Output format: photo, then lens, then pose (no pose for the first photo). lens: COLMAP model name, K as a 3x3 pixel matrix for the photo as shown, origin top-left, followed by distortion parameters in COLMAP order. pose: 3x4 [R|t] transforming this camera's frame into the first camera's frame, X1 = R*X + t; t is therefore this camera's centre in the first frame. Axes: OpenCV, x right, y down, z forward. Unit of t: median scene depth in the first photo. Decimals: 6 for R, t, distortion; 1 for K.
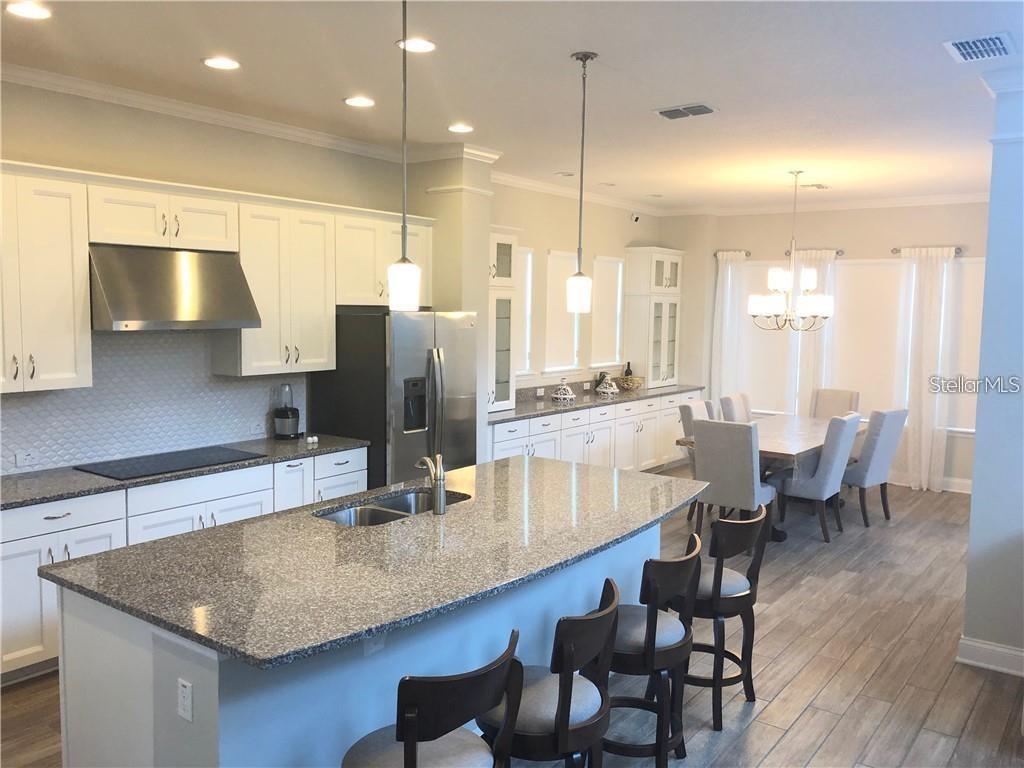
lens RADIAL K [[838.5, 0, 509.1], [0, 838.5, 378.3], [0, 0, 1]] dist [0.036705, -0.049209]
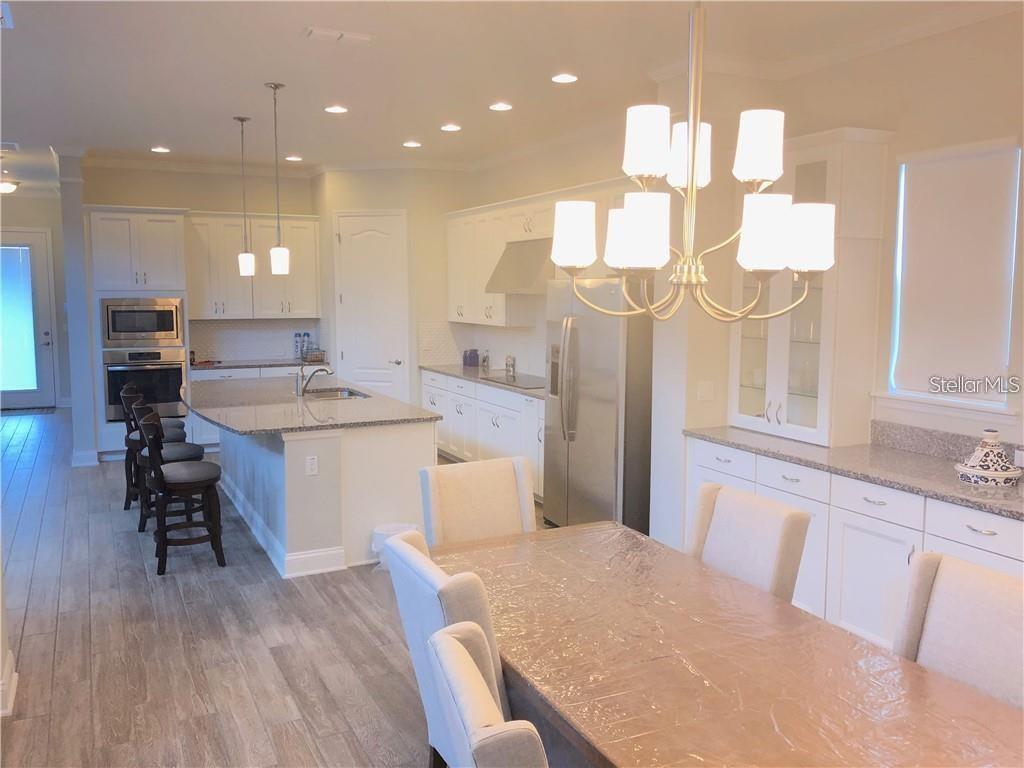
lens RADIAL K [[838.5, 0, 509.2], [0, 838.5, 384.5], [0, 0, 1]] dist [0.036705, -0.049209]
pose [[-0.448858, 0.089736, -0.889086, 0.567801], [-0.085949, 0.985997, 0.142909, -0.064484], [0.889460, 0.140562, -0.434860, 0.970538]]
